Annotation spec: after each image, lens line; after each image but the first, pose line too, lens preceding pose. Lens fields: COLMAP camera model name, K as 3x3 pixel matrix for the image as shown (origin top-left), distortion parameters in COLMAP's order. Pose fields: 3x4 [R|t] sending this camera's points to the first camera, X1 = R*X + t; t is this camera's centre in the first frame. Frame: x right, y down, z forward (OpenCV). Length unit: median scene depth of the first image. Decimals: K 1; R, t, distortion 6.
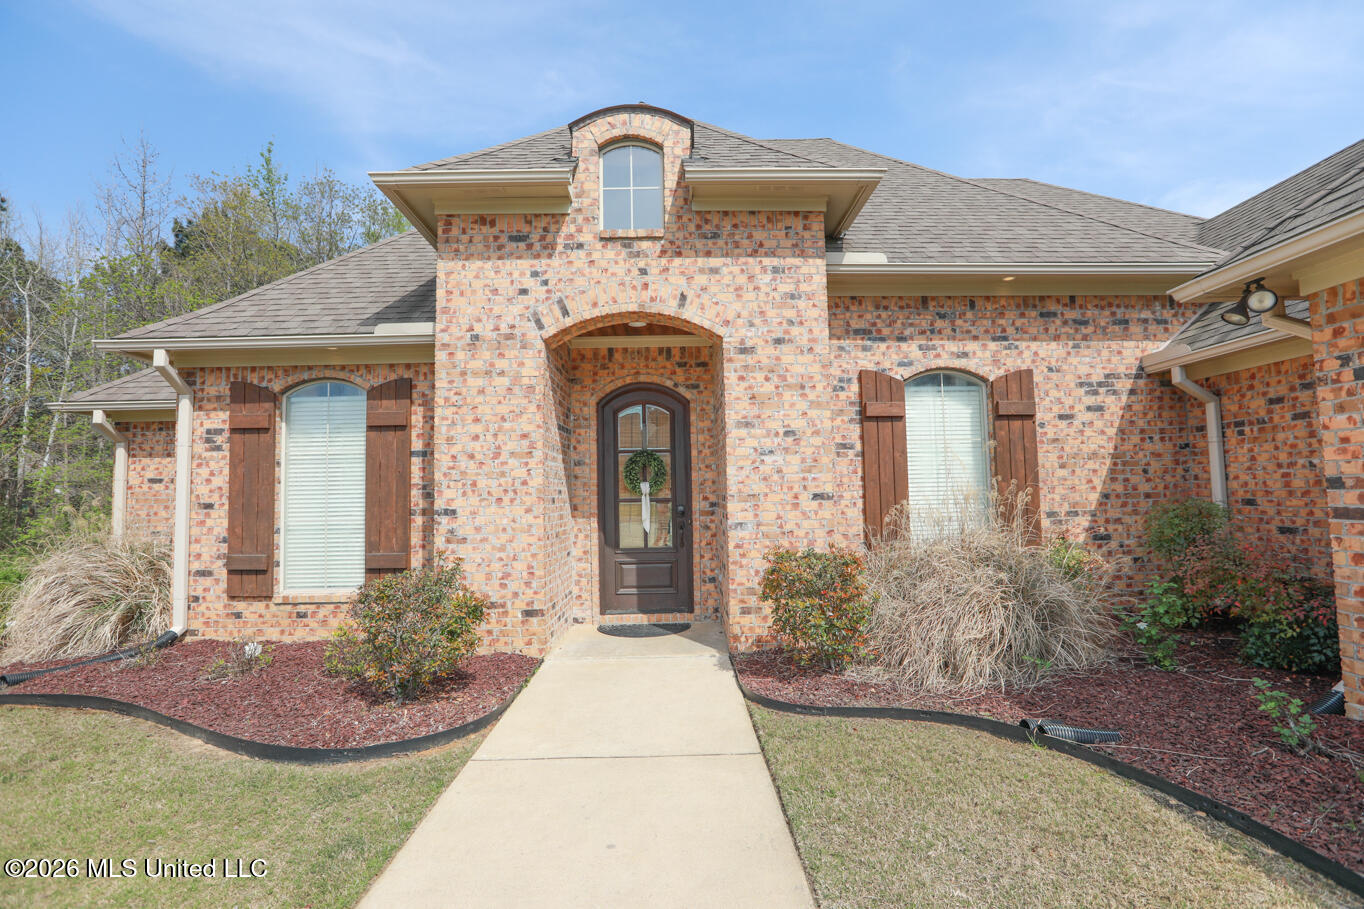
lens RADIAL K [[621.3, 0, 679.6], [0, 621.3, 453.9], [0, 0, 1]] dist [-0.029924, 0.007431]
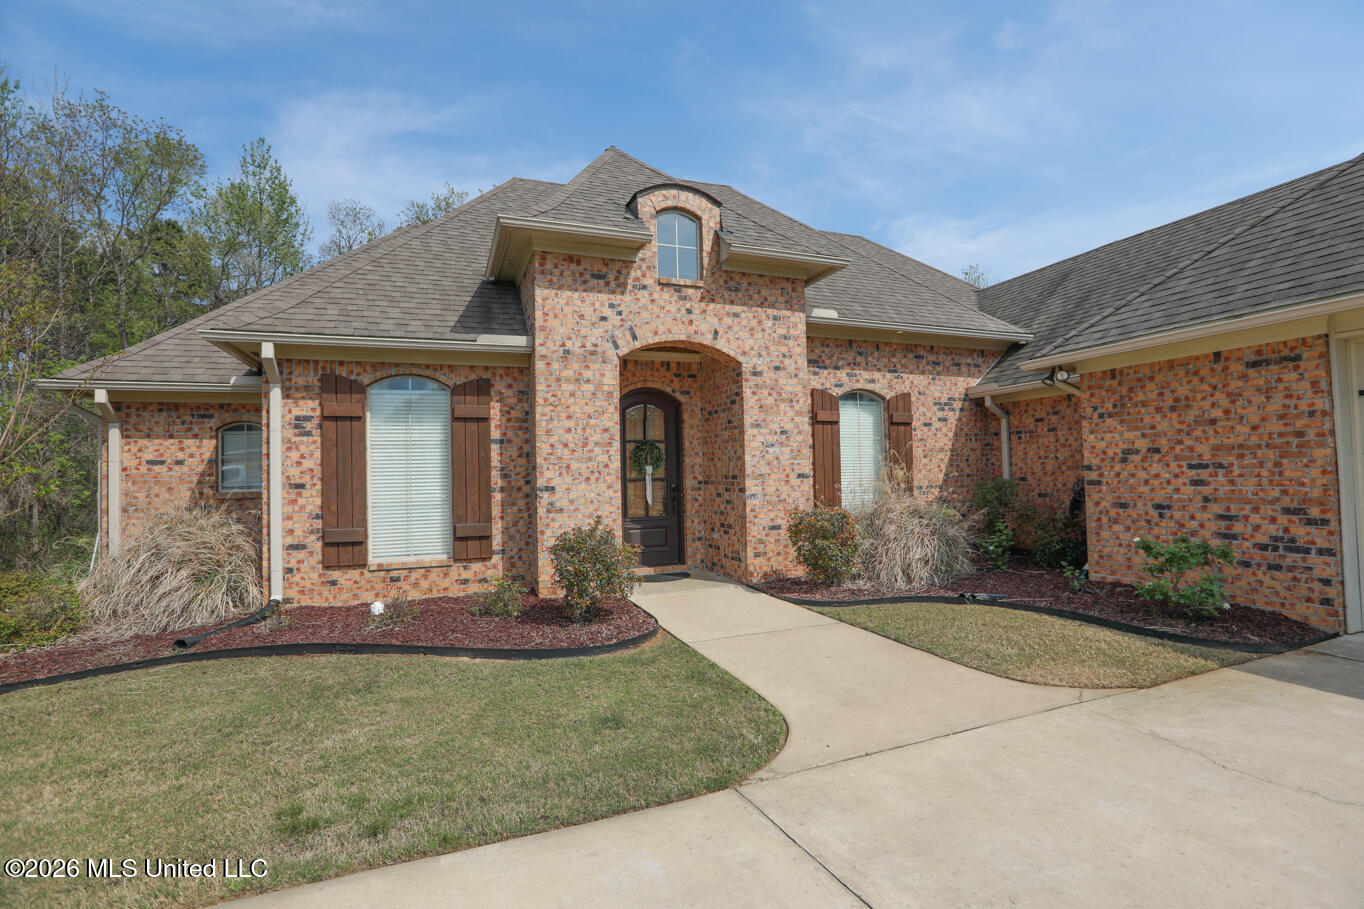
lens RADIAL K [[621.3, 0, 677.0], [0, 621.3, 453.9], [0, 0, 1]] dist [-0.029924, 0.007431]
pose [[0.942153, 0.009950, 0.335036, -0.507287], [-0.019398, 0.999503, 0.024868, -0.013566], [-0.334622, -0.029929, 0.941877, -0.268291]]
